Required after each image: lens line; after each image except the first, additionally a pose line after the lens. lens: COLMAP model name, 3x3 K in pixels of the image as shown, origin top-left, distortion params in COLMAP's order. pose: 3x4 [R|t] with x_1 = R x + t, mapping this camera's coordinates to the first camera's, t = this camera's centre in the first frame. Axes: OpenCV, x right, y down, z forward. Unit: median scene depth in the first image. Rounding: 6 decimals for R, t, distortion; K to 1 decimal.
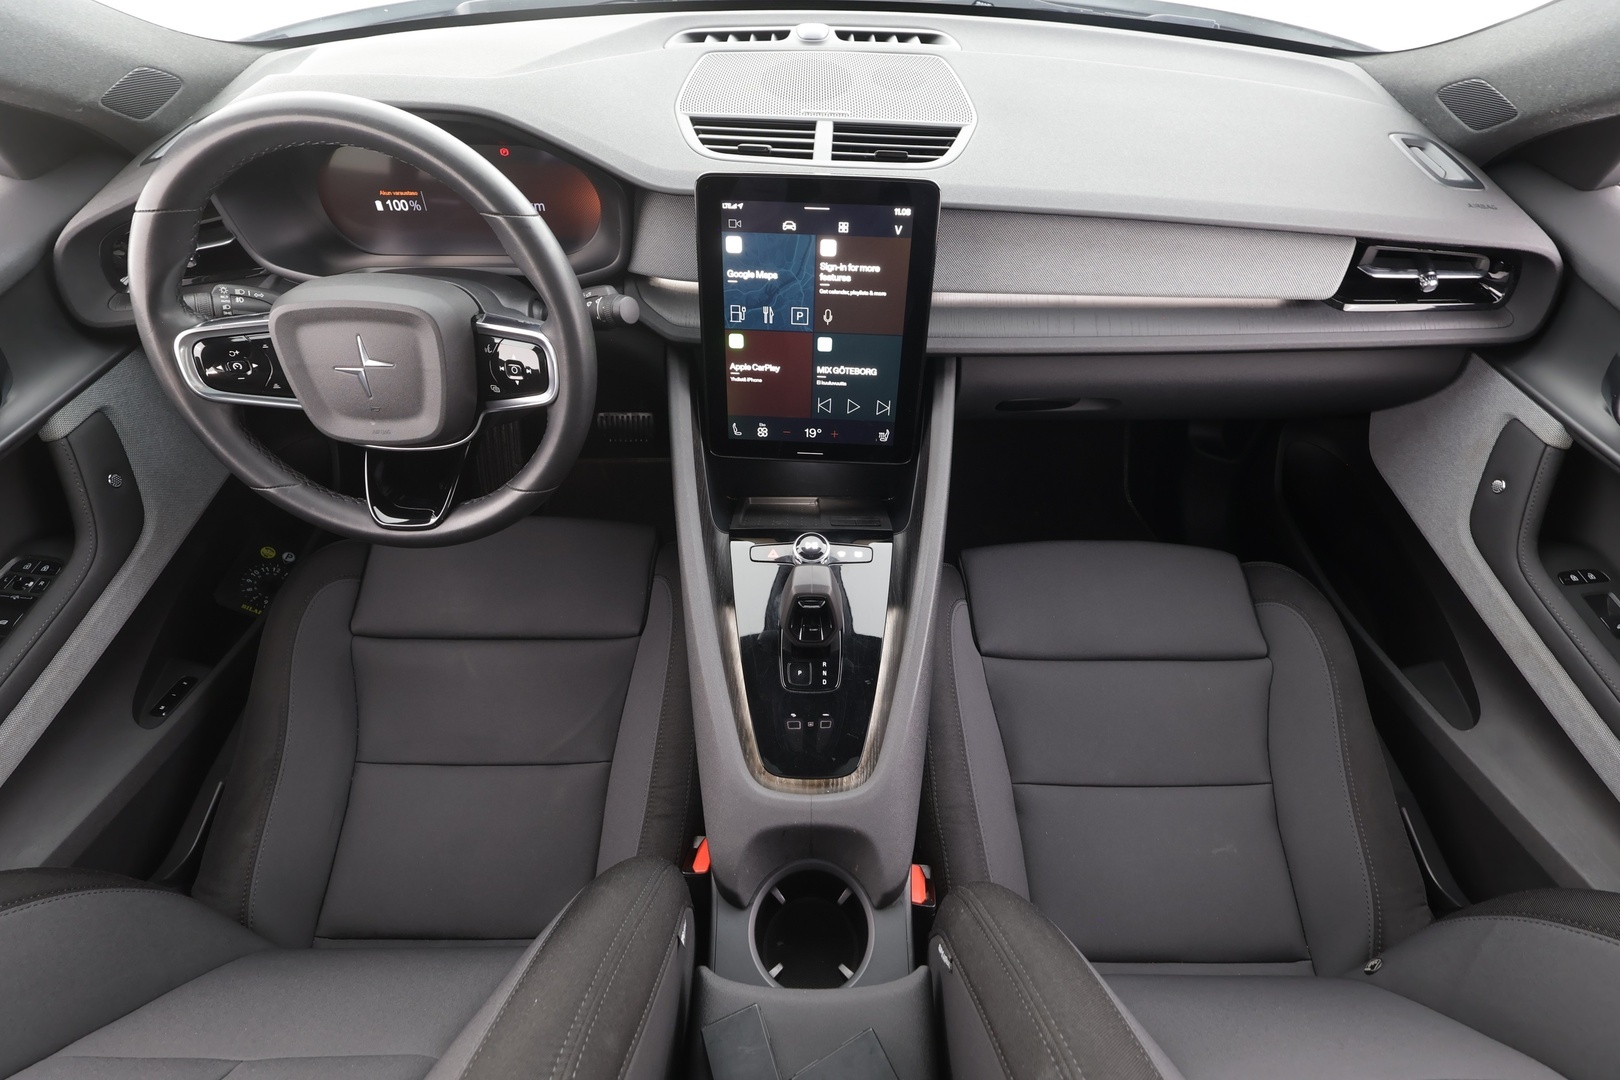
lens RADIAL K [[786.9, 0, 810.0], [0, 786.9, 559.7], [0, 0, 1]] dist [-0.006357, 0.000624]
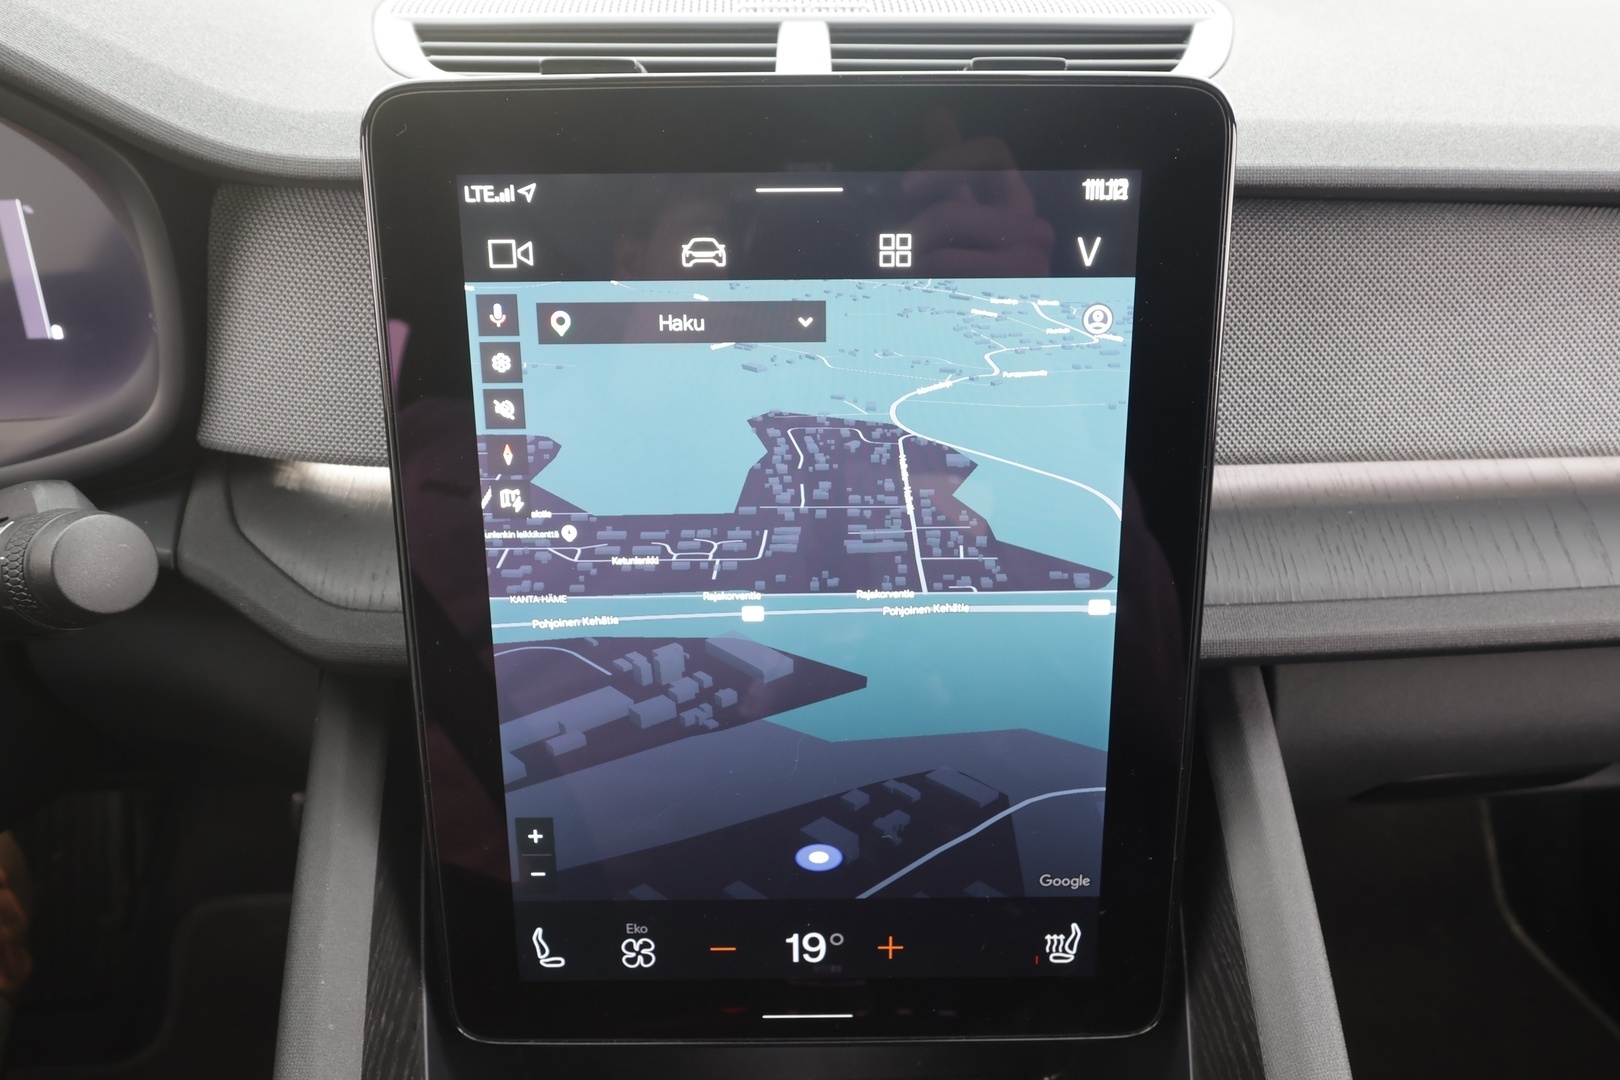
lens RADIAL K [[1194.7, 0, 807.2], [0, 1194.7, 540.3], [0, 0, 1]] dist [-0.000132, -0.004169]
pose [[0.998404, -0.044085, 0.035302, -0.008505], [0.052915, 0.948659, -0.311843, -0.178337], [-0.019742, 0.313213, 0.949478, 0.581977]]
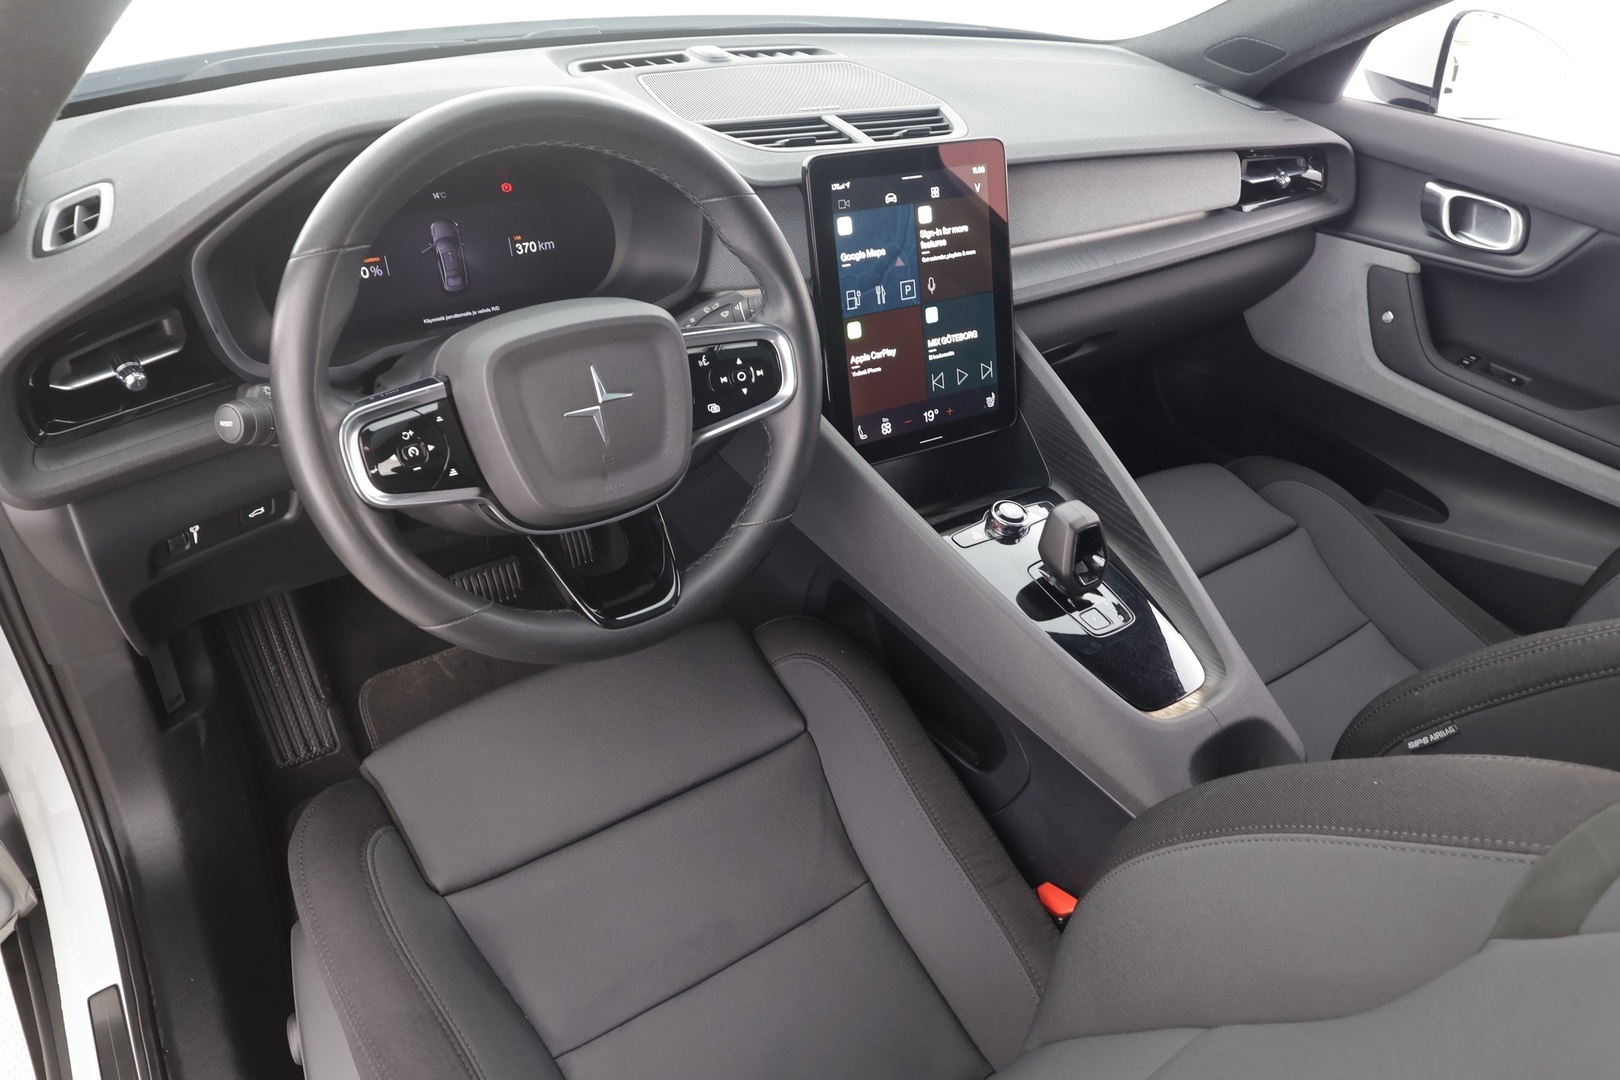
lens RADIAL K [[1098.9, 0, 860.6], [0, 1098.9, 541.1], [0, 0, 1]] dist [-0.002738, -0.002543]
pose [[0.802299, -0.293331, 0.519878, -0.823925], [0.411004, 0.903058, -0.124747, 0.102917], [-0.432888, 0.313756, 0.845083, 0.004000]]
